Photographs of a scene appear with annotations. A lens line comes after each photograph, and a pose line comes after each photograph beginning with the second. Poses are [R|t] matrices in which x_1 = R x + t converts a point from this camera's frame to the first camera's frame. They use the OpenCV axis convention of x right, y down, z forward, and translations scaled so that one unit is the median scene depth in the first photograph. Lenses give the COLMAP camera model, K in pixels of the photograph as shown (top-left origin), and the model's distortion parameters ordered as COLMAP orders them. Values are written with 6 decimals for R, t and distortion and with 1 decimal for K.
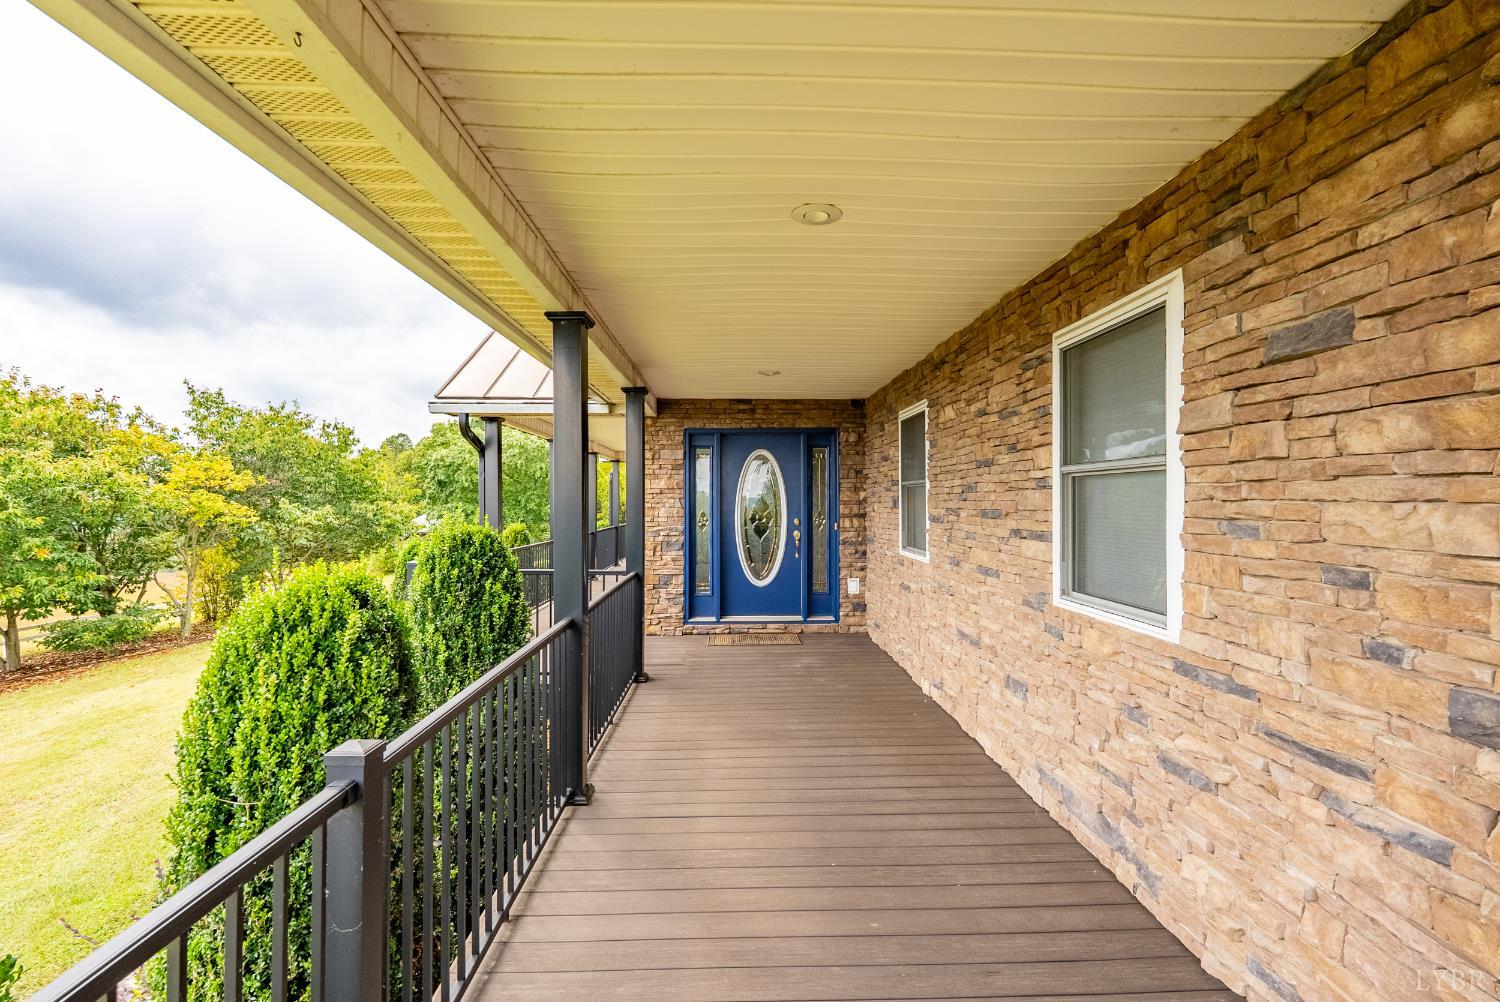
lens RADIAL K [[662.7, 0, 740.6], [0, 662.7, 496.6], [0, 0, 1]] dist [0.001284, 0.000554]
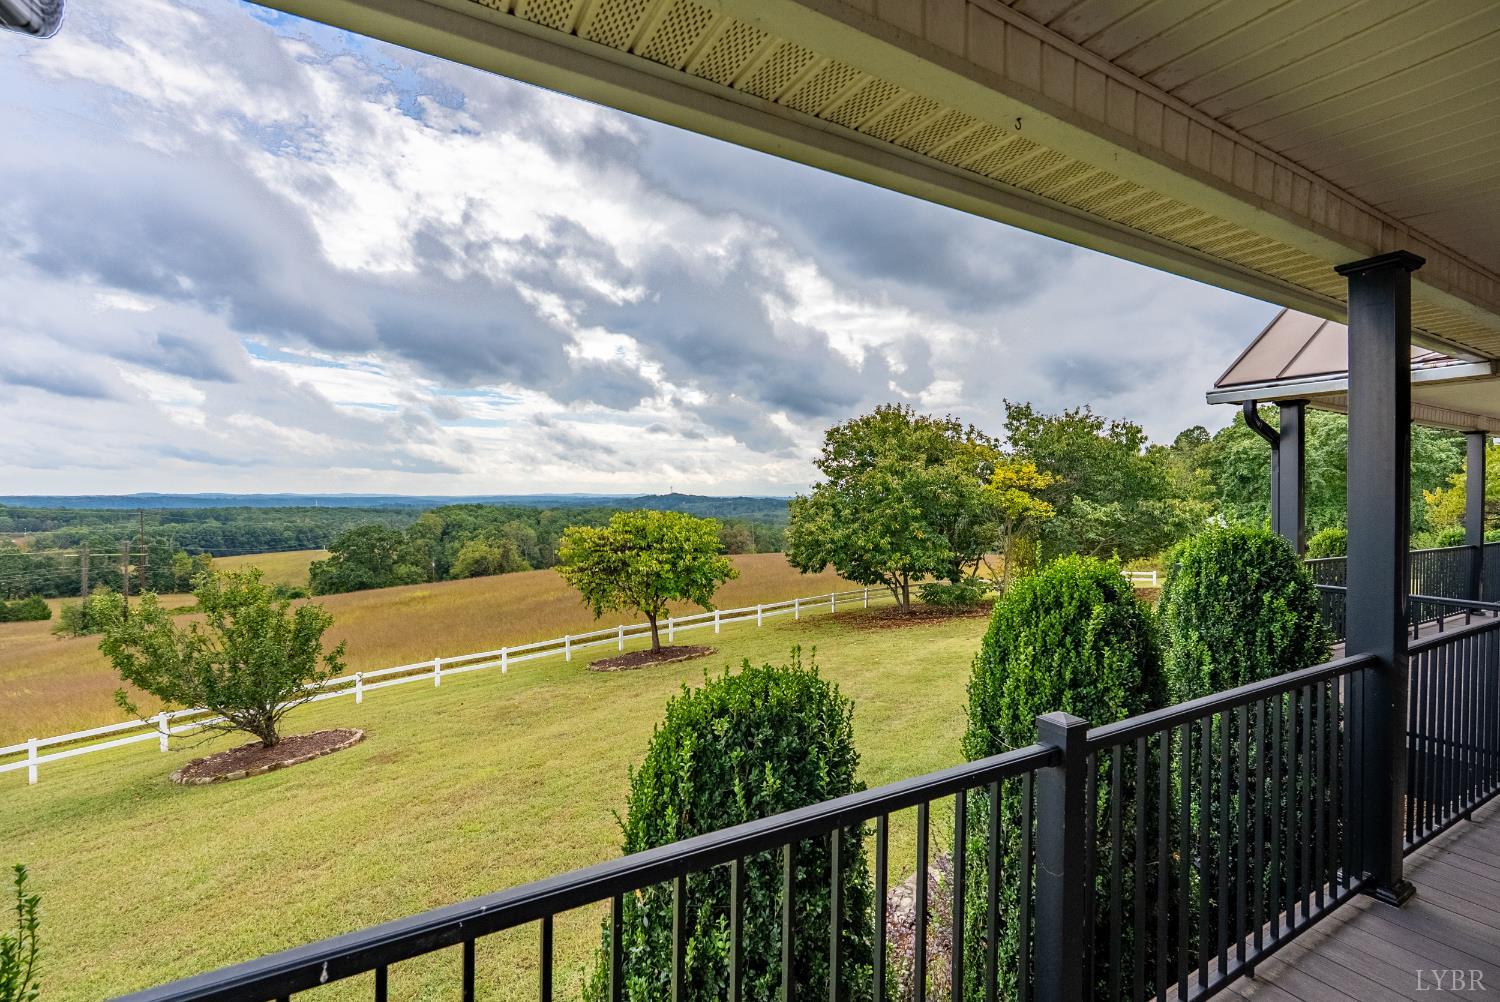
lens RADIAL K [[662.7, 0, 750.4], [0, 662.7, 496.2], [0, 0, 1]] dist [0.001284, 0.000554]
pose [[0.482155, 0.004197, -0.876076, 0.033648], [-0.000876, 0.999990, 0.004309, -0.001867], [0.876085, -0.001310, 0.482154, -0.004184]]
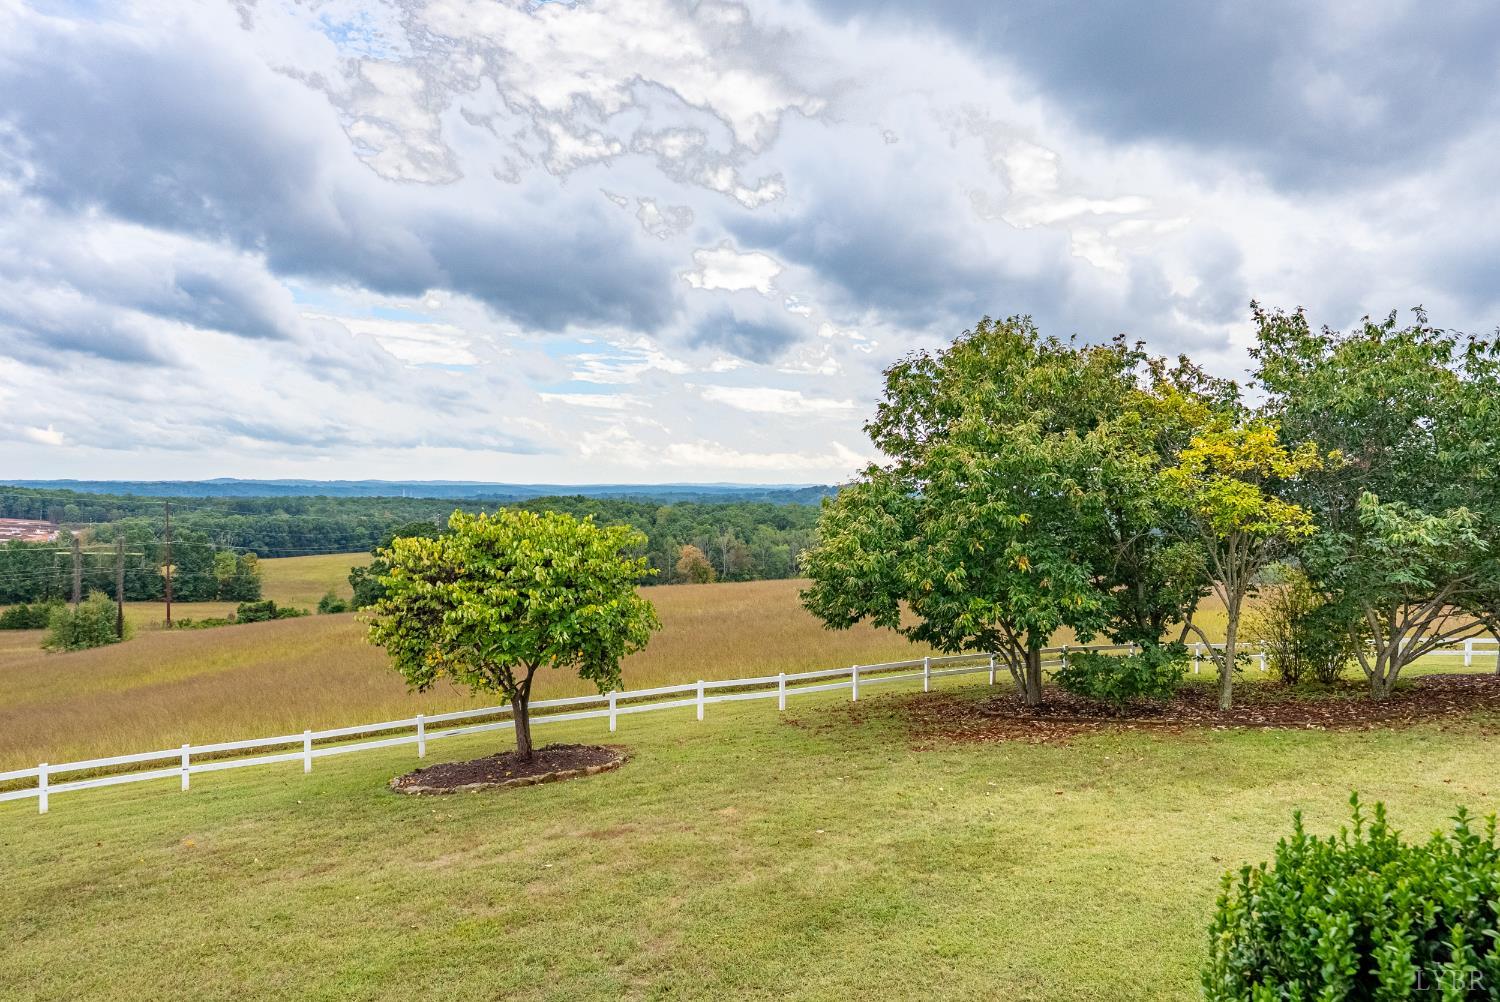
lens RADIAL K [[942.9, 0, 748.2], [0, 942.9, 505.3], [0, 0, 1]] dist [0.021836, -0.005400]
pose [[0.275710, 0.025891, -0.960892, -0.279121], [-0.009130, 0.999663, 0.024316, -0.002031], [0.961197, 0.002069, 0.275853, 0.916368]]
